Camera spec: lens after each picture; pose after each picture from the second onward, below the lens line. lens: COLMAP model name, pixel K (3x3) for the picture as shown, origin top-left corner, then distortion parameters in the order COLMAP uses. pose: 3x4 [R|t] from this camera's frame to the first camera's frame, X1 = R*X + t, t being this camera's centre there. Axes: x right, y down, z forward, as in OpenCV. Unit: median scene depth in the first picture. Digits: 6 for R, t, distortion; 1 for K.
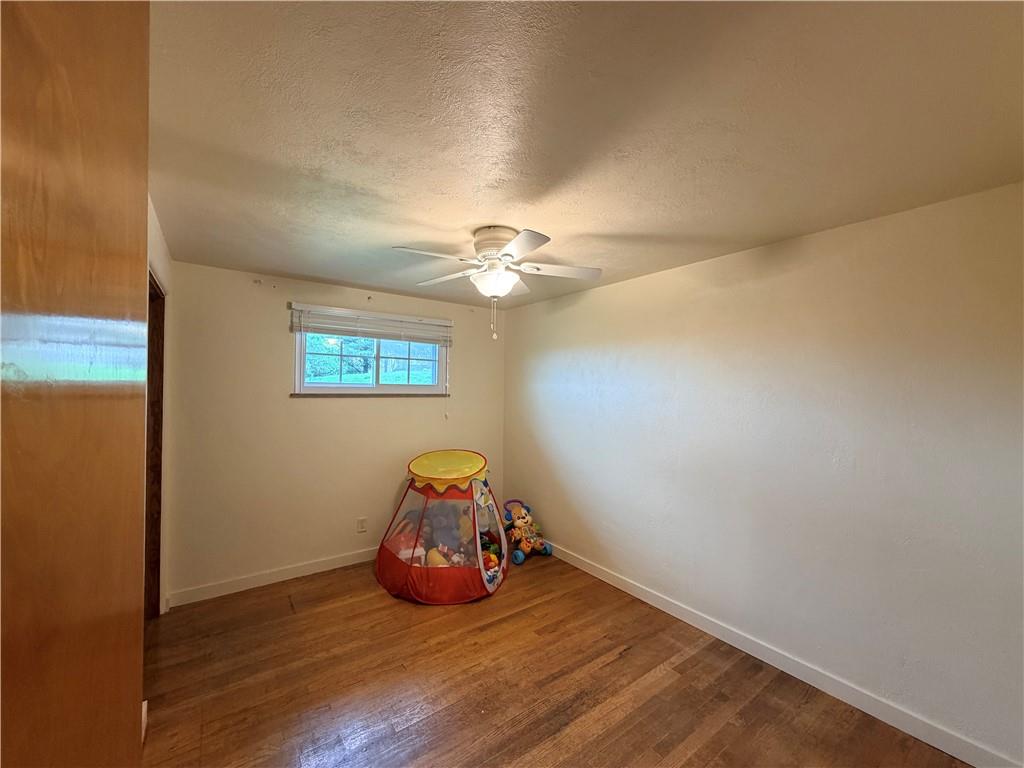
lens RADIAL K [[408.0, 0, 510.2], [0, 408.0, 385.2], [0, 0, 1]] dist [-0.001068, 0.000137]
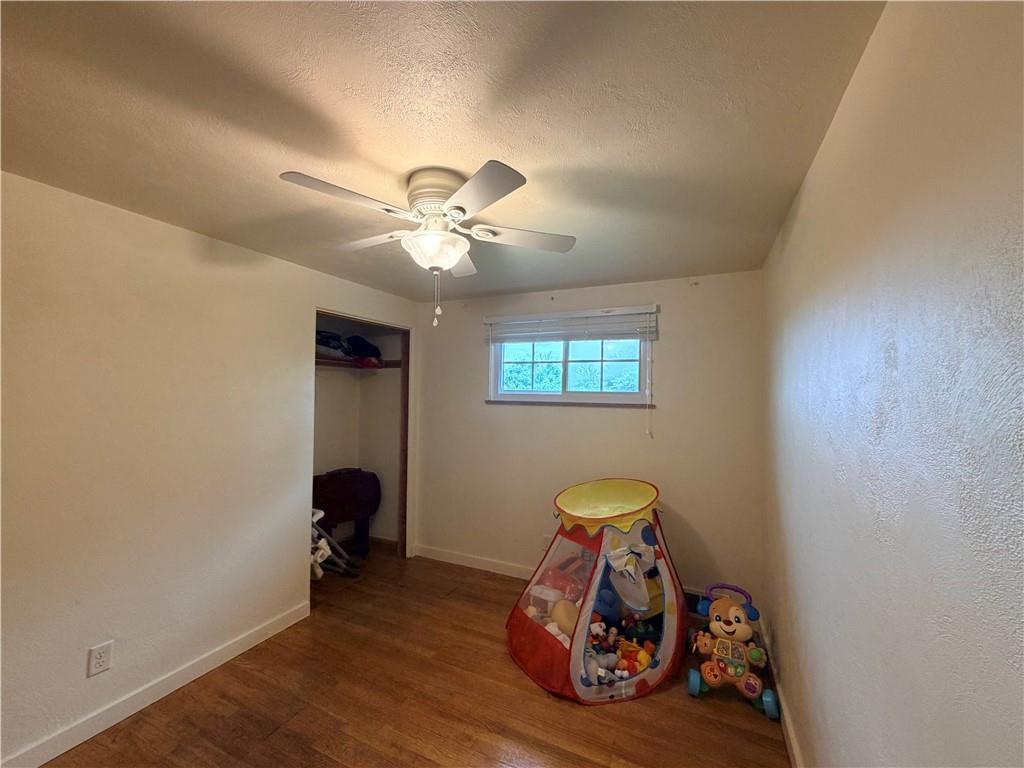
lens RADIAL K [[408.0, 0, 510.2], [0, 408.0, 385.2], [0, 0, 1]] dist [-0.001068, 0.000137]
pose [[0.481702, -0.021004, -0.876083, 0.416019], [-0.001309, 0.999694, -0.024687, 0.006138], [0.876334, 0.013039, 0.481527, 0.475717]]
